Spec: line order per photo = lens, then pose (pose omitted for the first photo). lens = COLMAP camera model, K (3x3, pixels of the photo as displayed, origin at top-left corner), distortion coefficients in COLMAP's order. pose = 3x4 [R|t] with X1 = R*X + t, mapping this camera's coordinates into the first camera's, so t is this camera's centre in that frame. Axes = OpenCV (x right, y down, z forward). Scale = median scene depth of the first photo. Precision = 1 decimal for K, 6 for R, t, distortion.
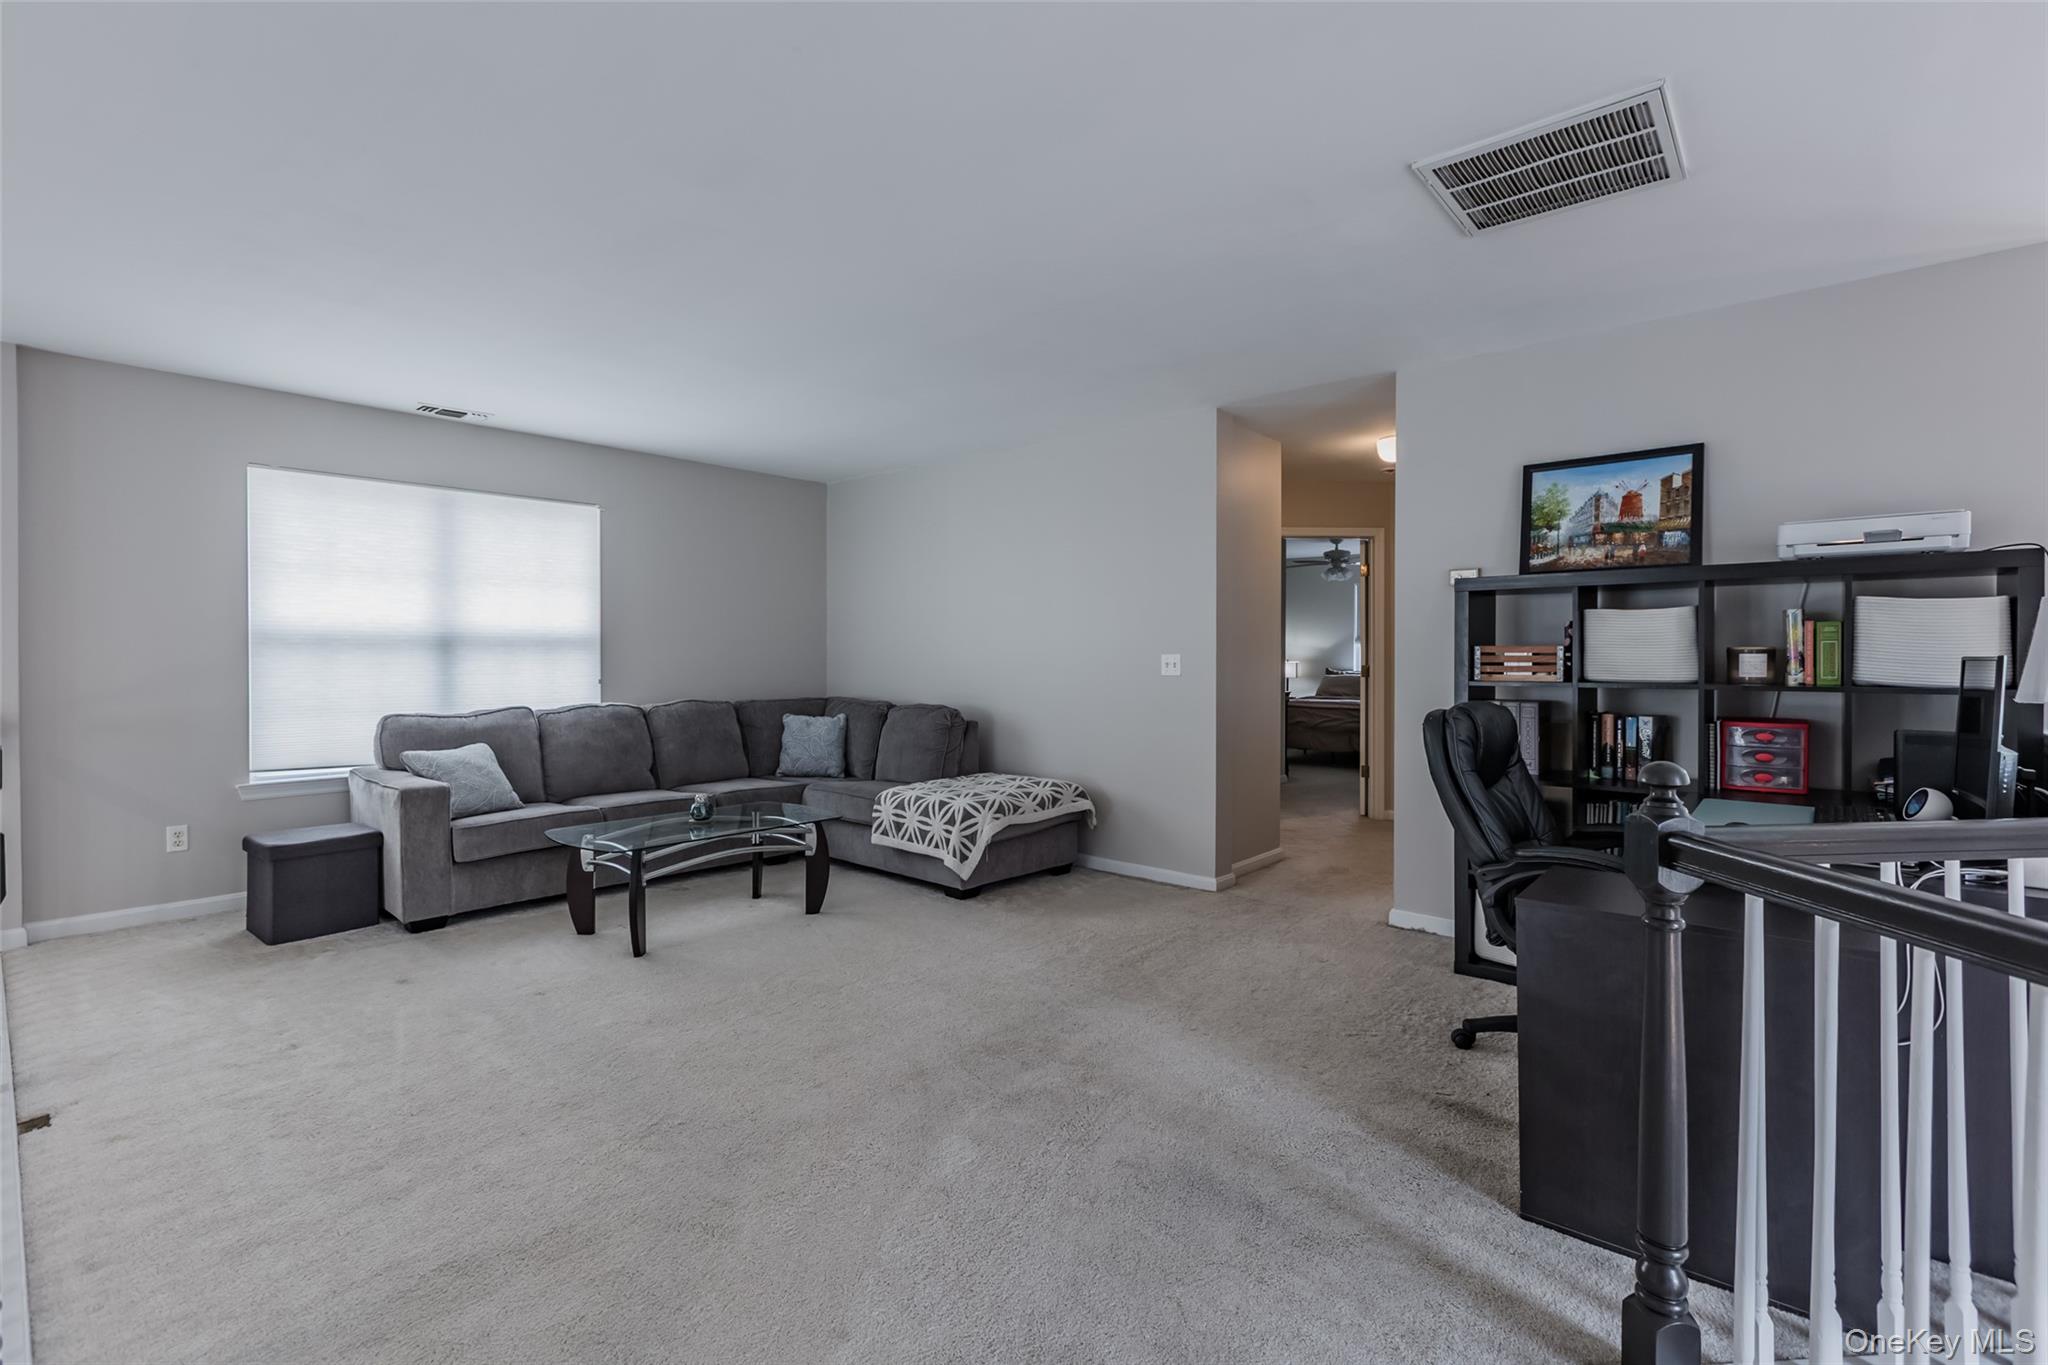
lens RADIAL K [[922.5, 0, 1021.4], [0, 922.5, 663.7], [0, 0, 1]] dist [0.000033, 0.000490]
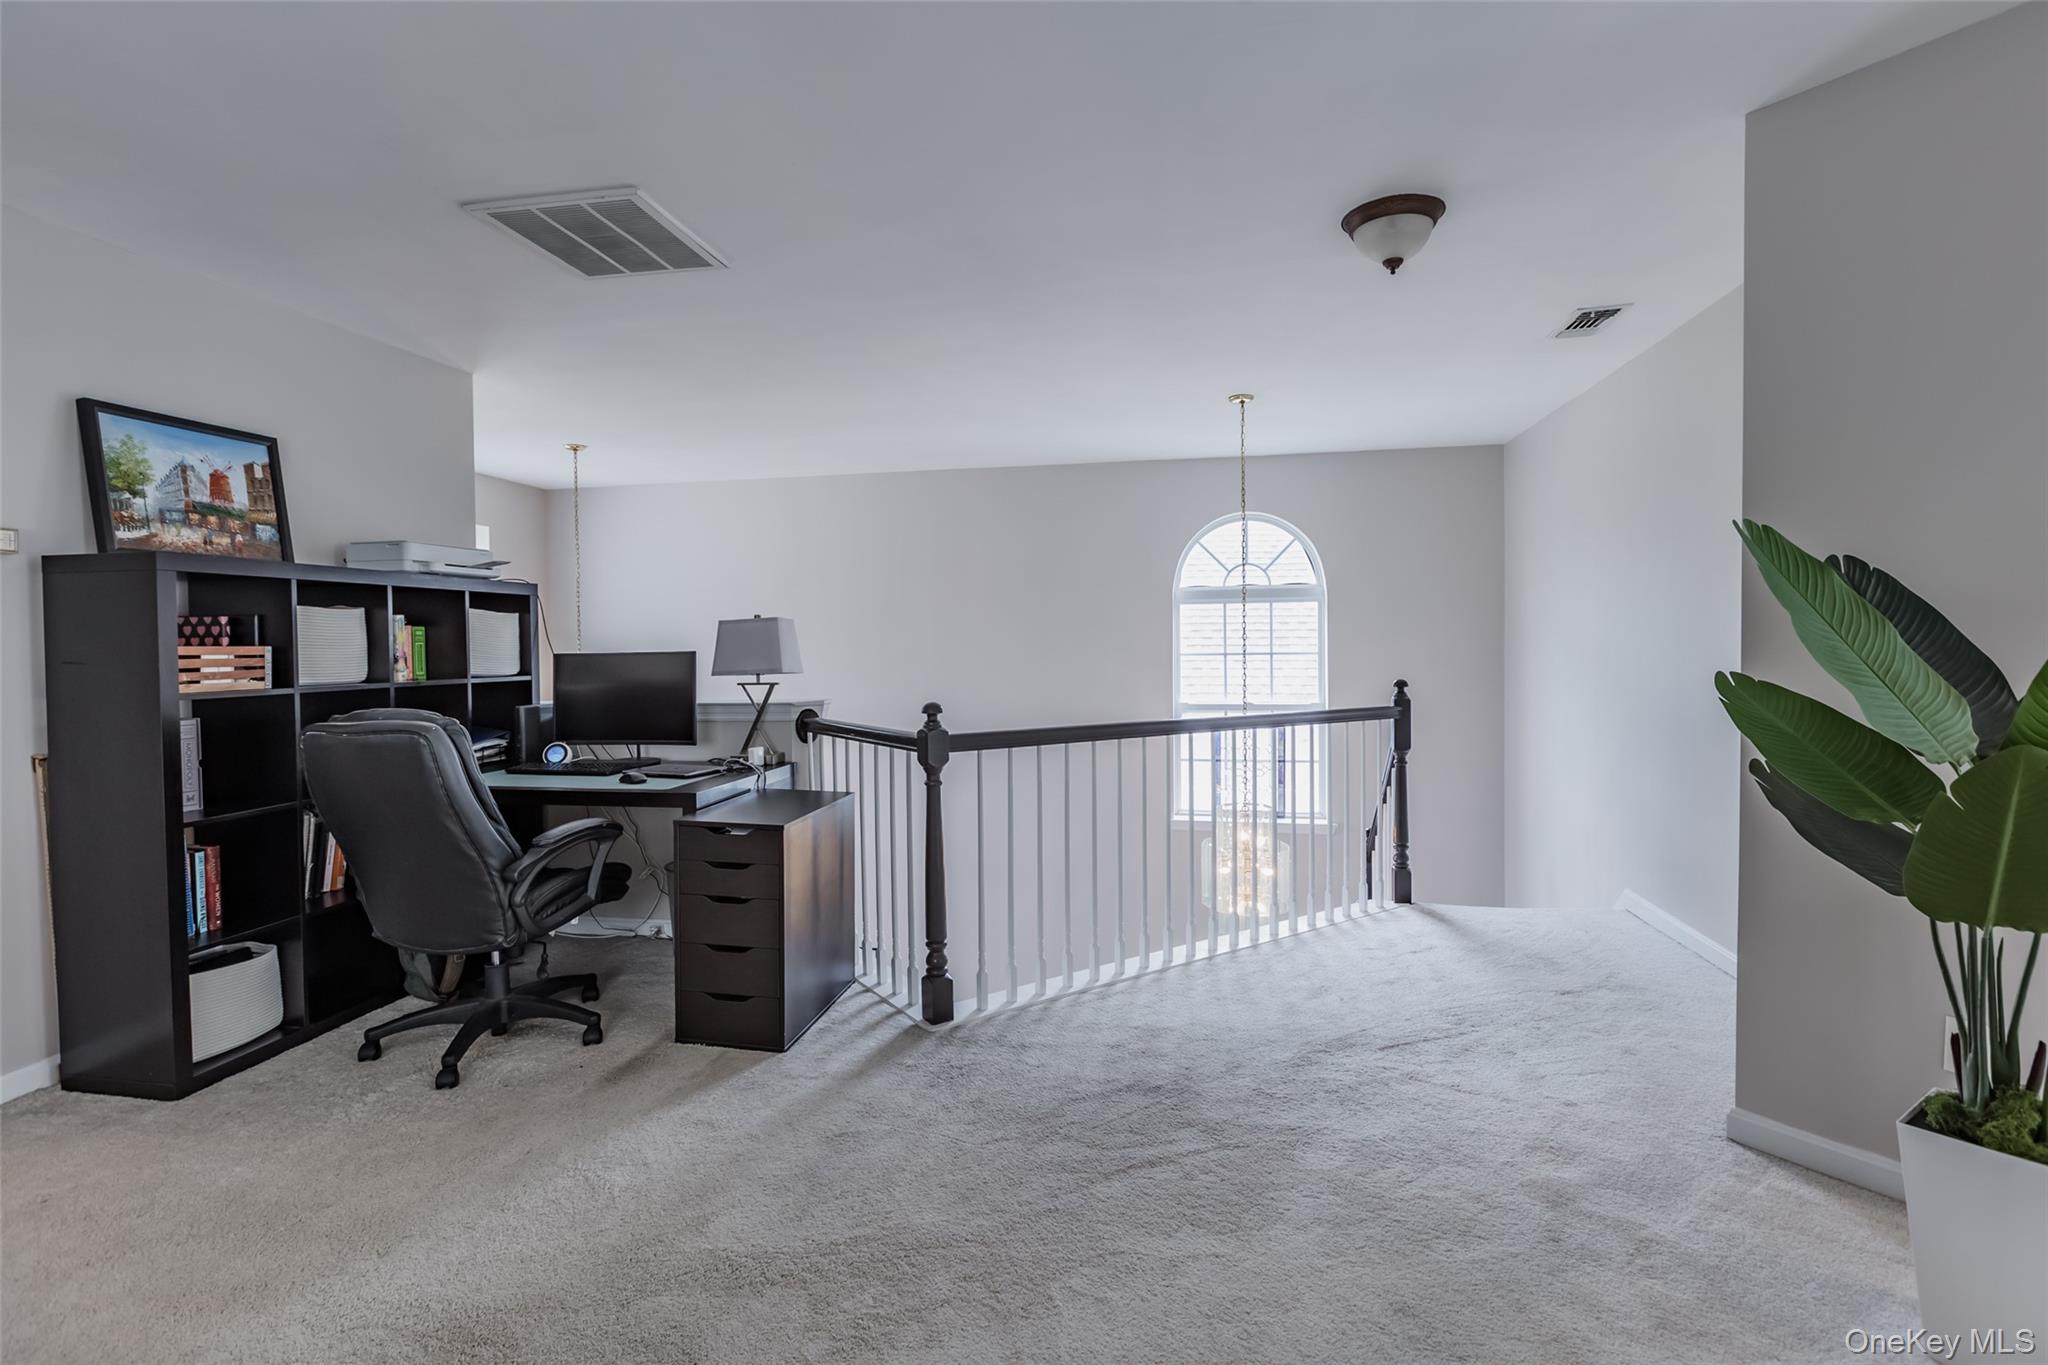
lens RADIAL K [[959.2, 0, 1017.0], [0, 959.2, 661.8], [0, 0, 1]] dist [-0.000534, 0.000259]
pose [[-0.505903, -0.010737, 0.862523, -0.503357], [0.019868, 0.999512, 0.024095, -0.012156], [-0.862361, 0.029326, -0.505443, 0.801674]]
